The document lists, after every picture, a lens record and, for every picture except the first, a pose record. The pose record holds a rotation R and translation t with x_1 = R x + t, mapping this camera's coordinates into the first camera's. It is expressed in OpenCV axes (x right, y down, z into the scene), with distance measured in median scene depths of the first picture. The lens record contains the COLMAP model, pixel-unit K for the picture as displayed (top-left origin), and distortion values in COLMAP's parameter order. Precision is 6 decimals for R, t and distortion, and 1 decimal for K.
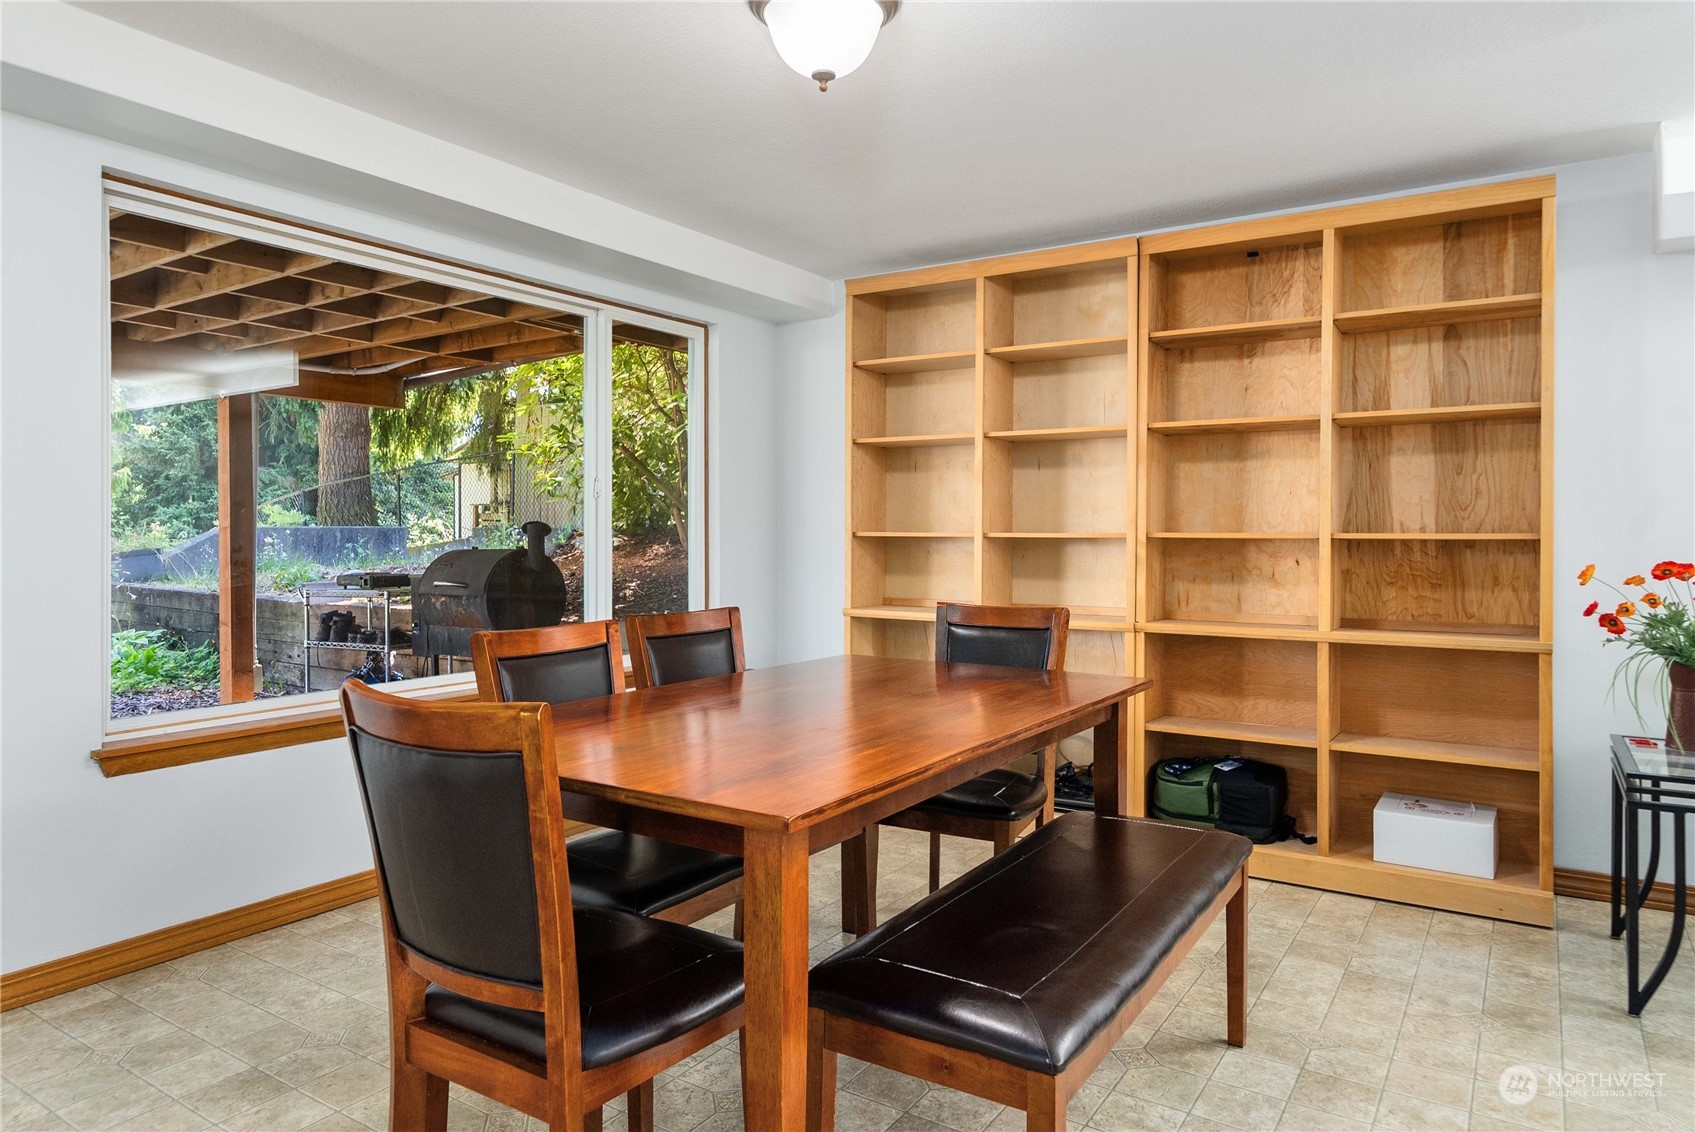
lens RADIAL K [[1059.9, 0, 844.9], [0, 1059.9, 545.6], [0, 0, 1]] dist [-0.030227, 0.000316]
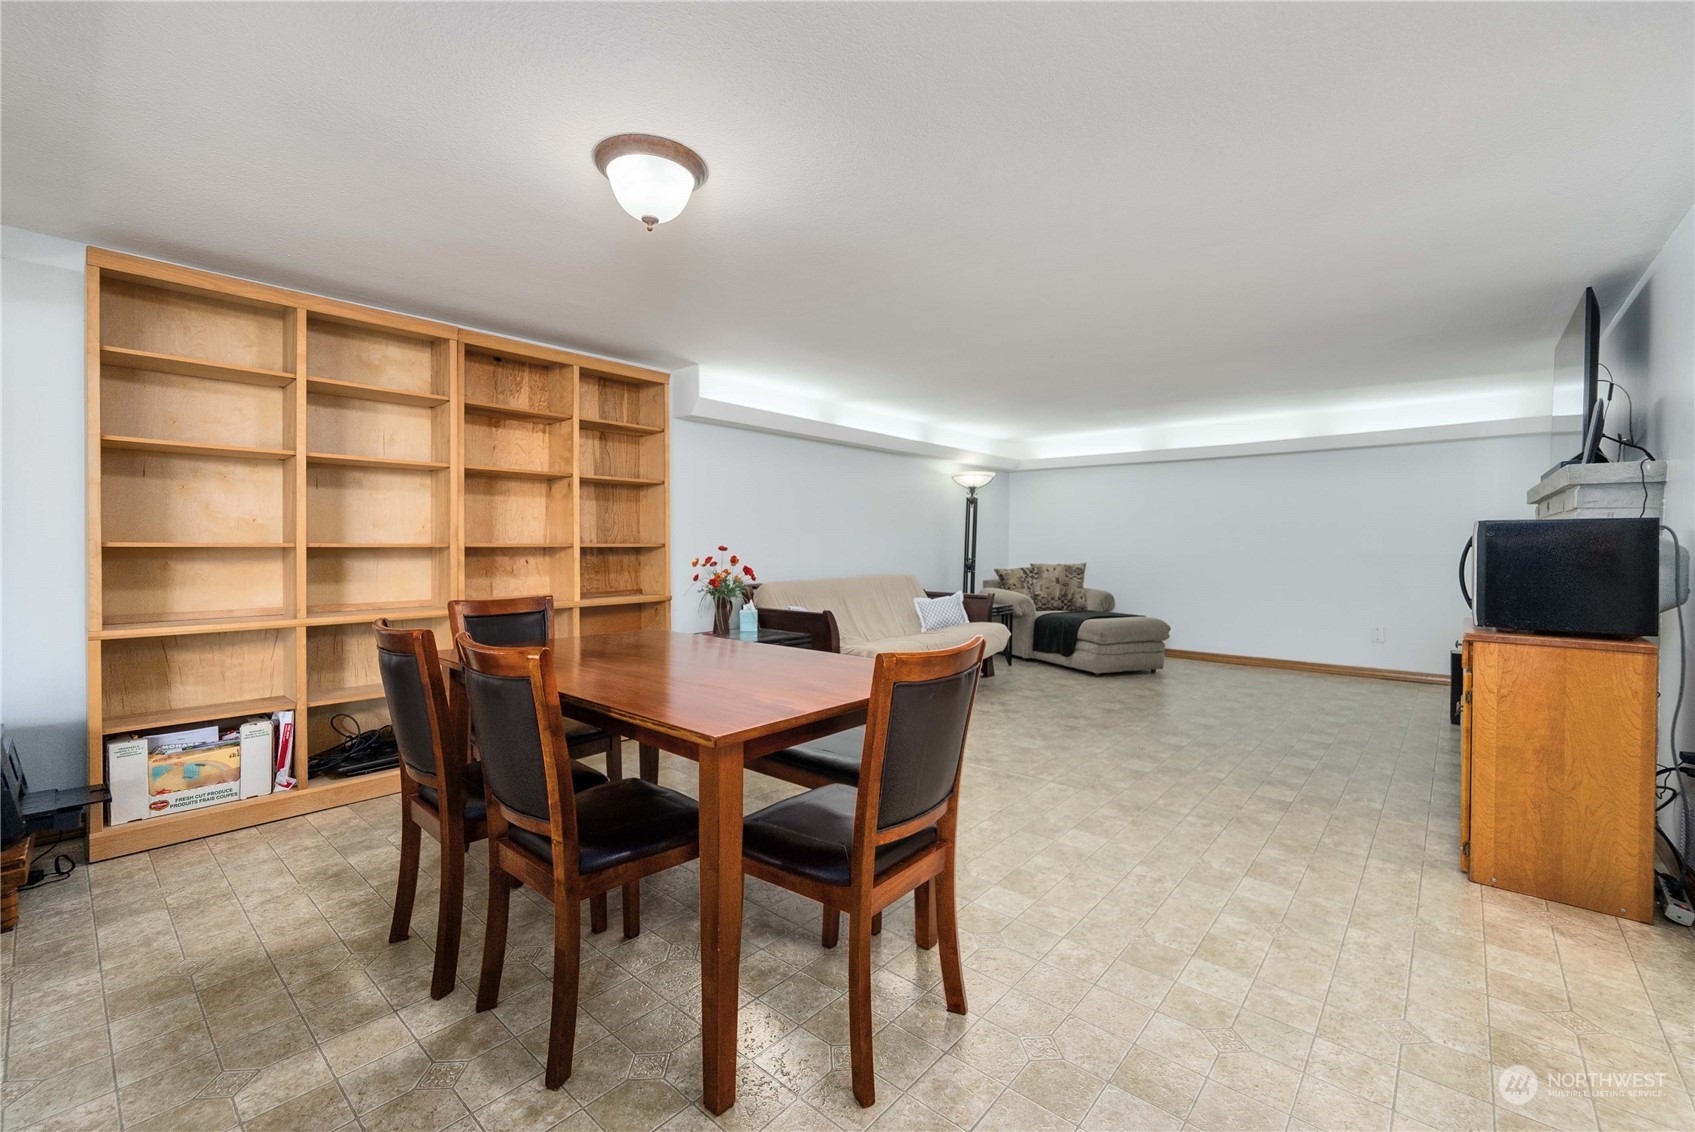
lens RADIAL K [[691.4, 0, 847.5], [0, 691.4, 566.0], [0, 0, 1]] dist [0.000757, 0.000275]
pose [[0.135644, -0.031495, 0.990257, -0.565900], [0.009690, 0.999489, 0.030462, -0.005320], [-0.990710, 0.005464, 0.135880, 0.384794]]
